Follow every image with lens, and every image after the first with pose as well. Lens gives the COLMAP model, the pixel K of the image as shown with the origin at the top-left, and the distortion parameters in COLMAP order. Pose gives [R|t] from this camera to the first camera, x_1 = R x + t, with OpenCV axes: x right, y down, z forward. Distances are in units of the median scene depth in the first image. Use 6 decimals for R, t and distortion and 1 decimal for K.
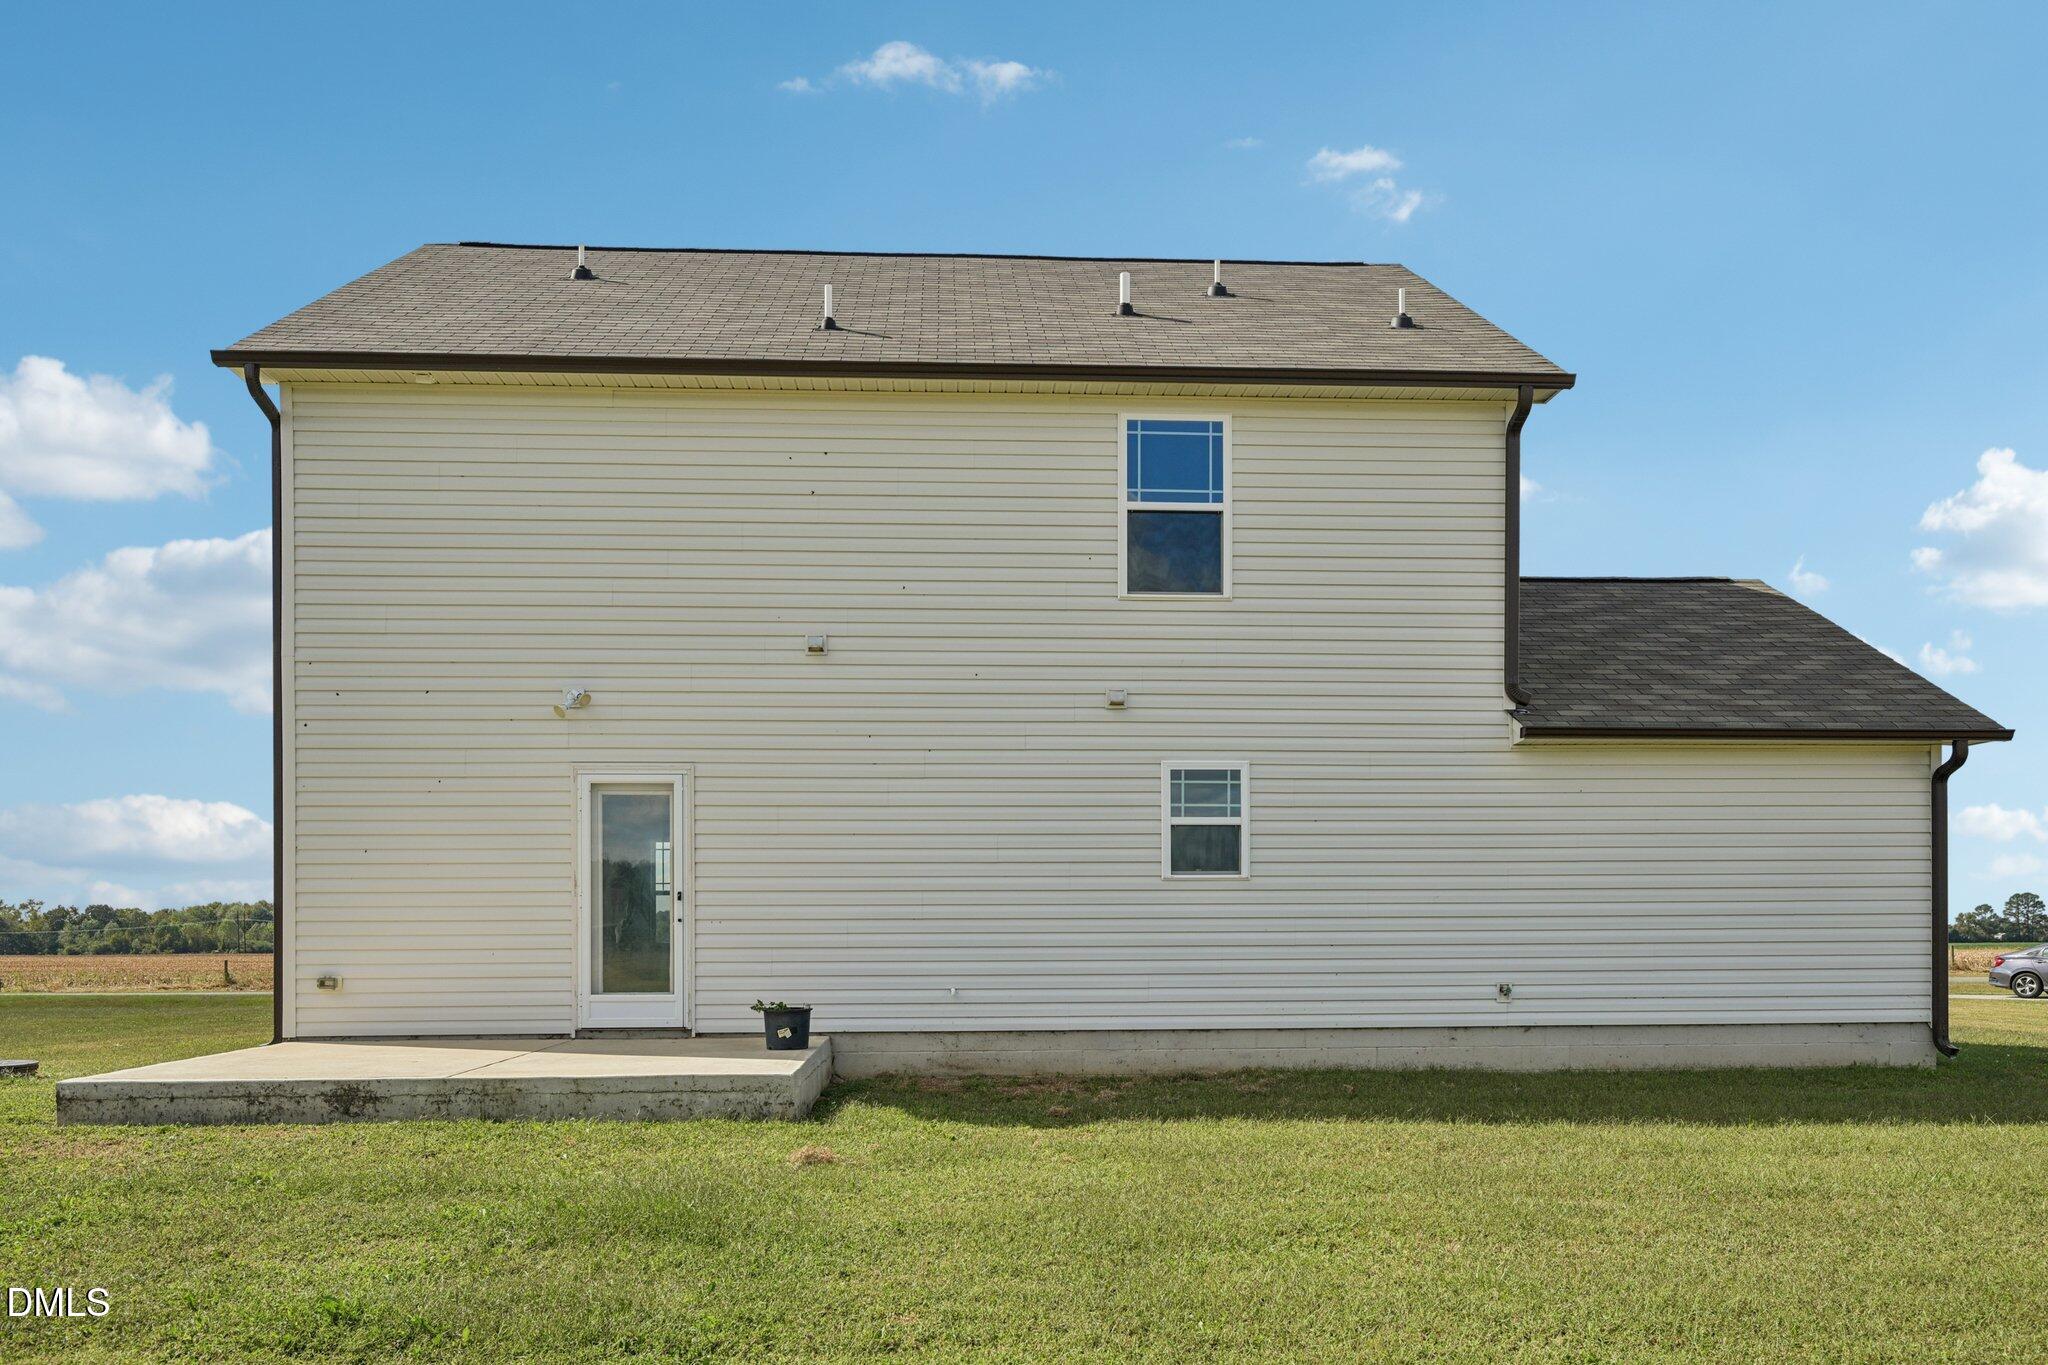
lens RADIAL K [[1478.3, 0, 1024.0], [0, 1478.3, 682.5], [0, 0, 1]] dist [-0.006652, 0.000030]
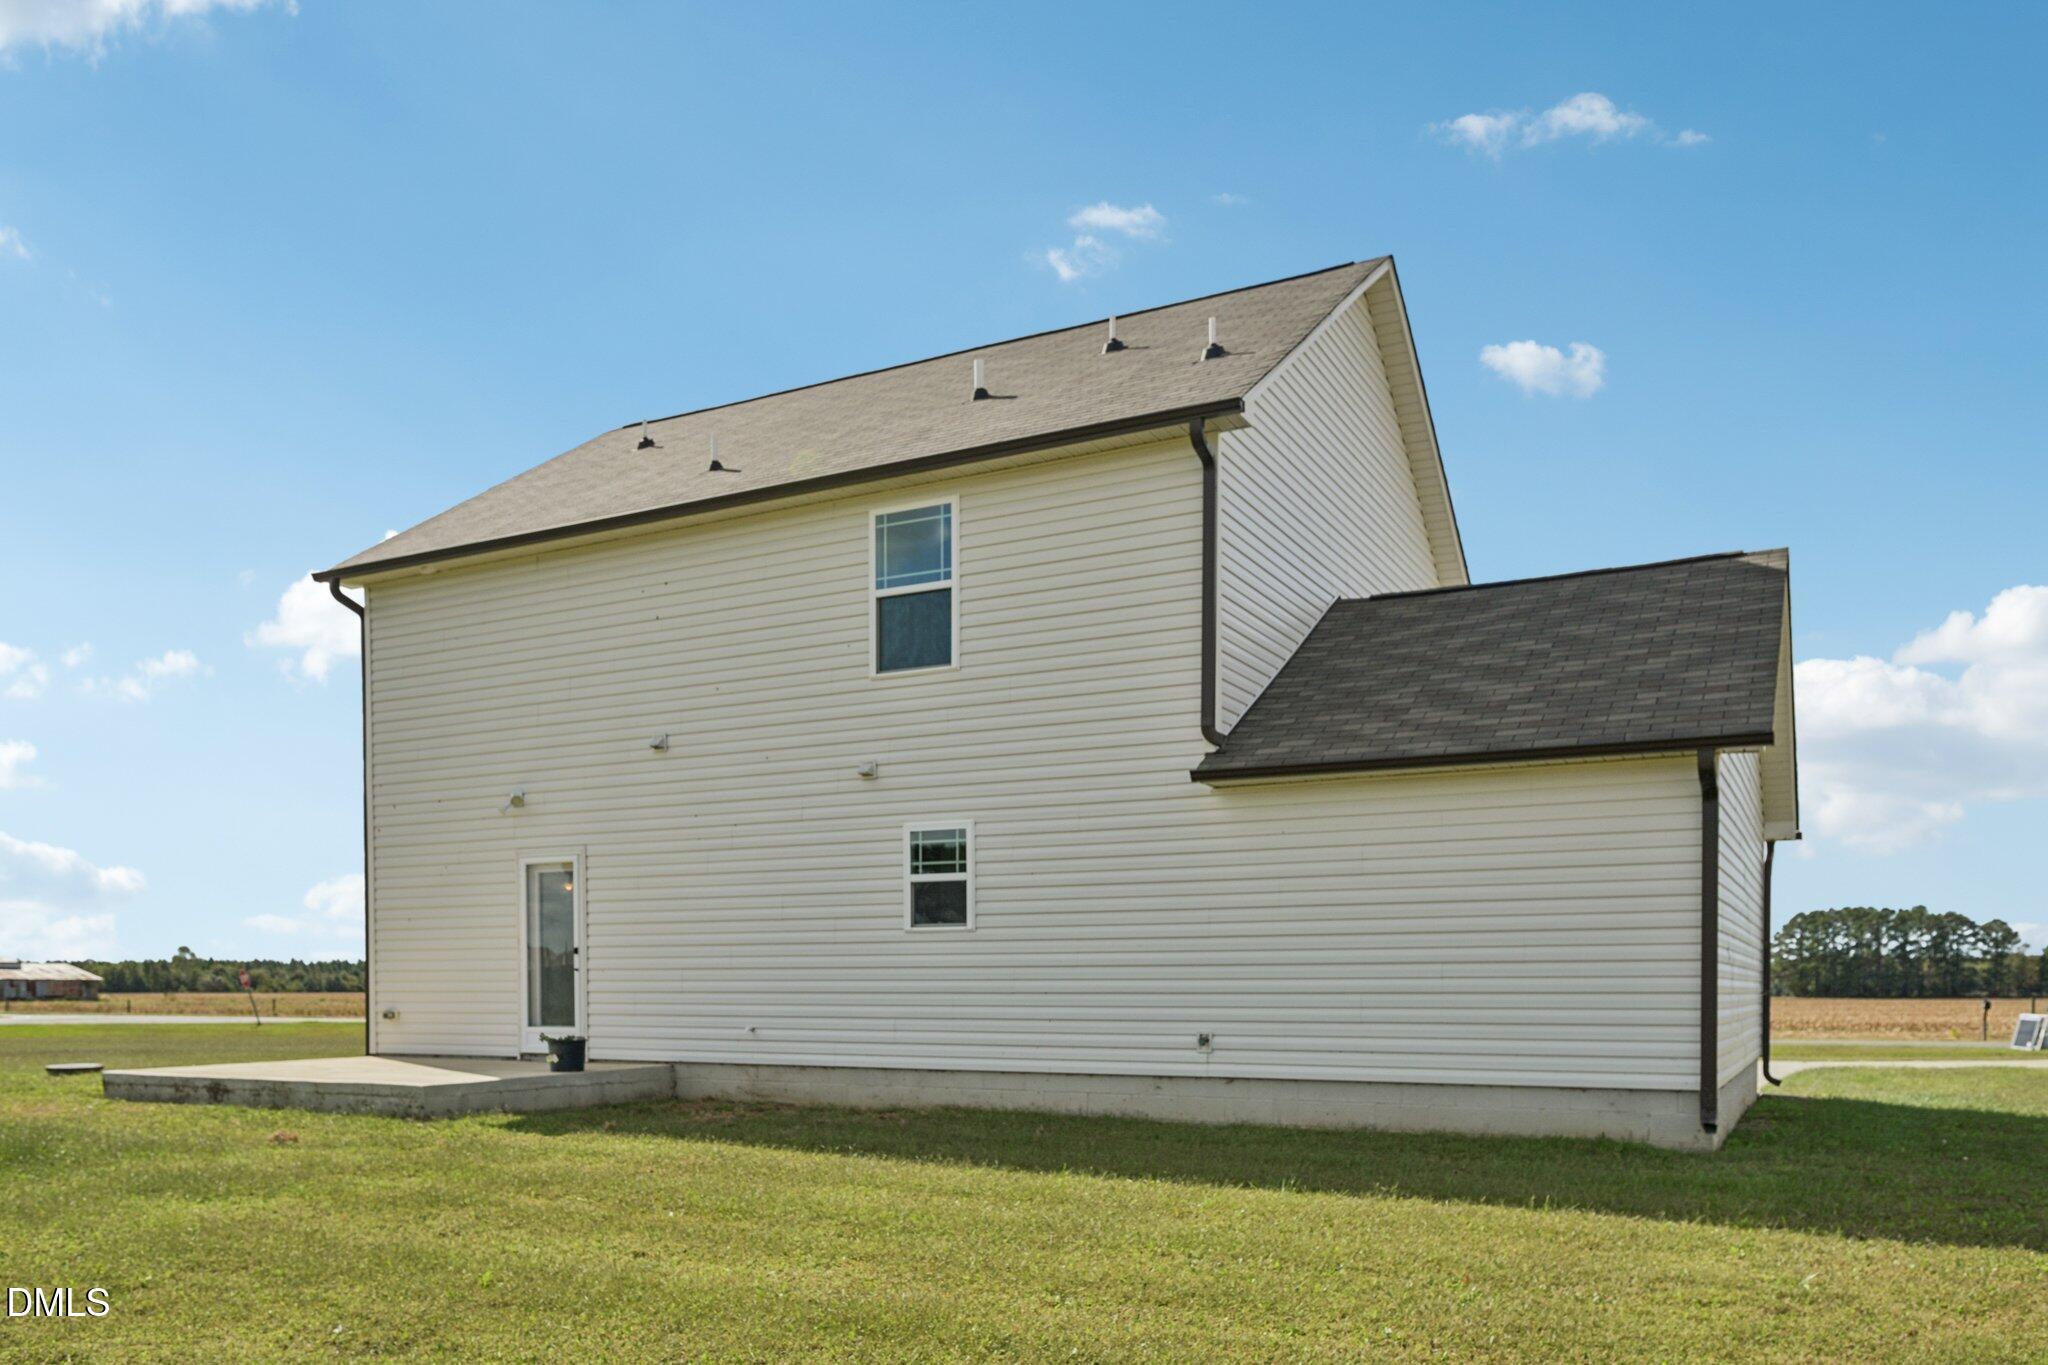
lens RADIAL K [[1564.0, 0, 1025.0], [0, 1564.0, 715.6], [0, 0, 1]] dist [-0.010489, -0.002669]
pose [[0.848198, -0.085843, -0.522676, 0.784570], [0.087956, 0.995907, -0.020830, 0.005206], [0.522325, -0.028305, 0.852277, 0.061261]]
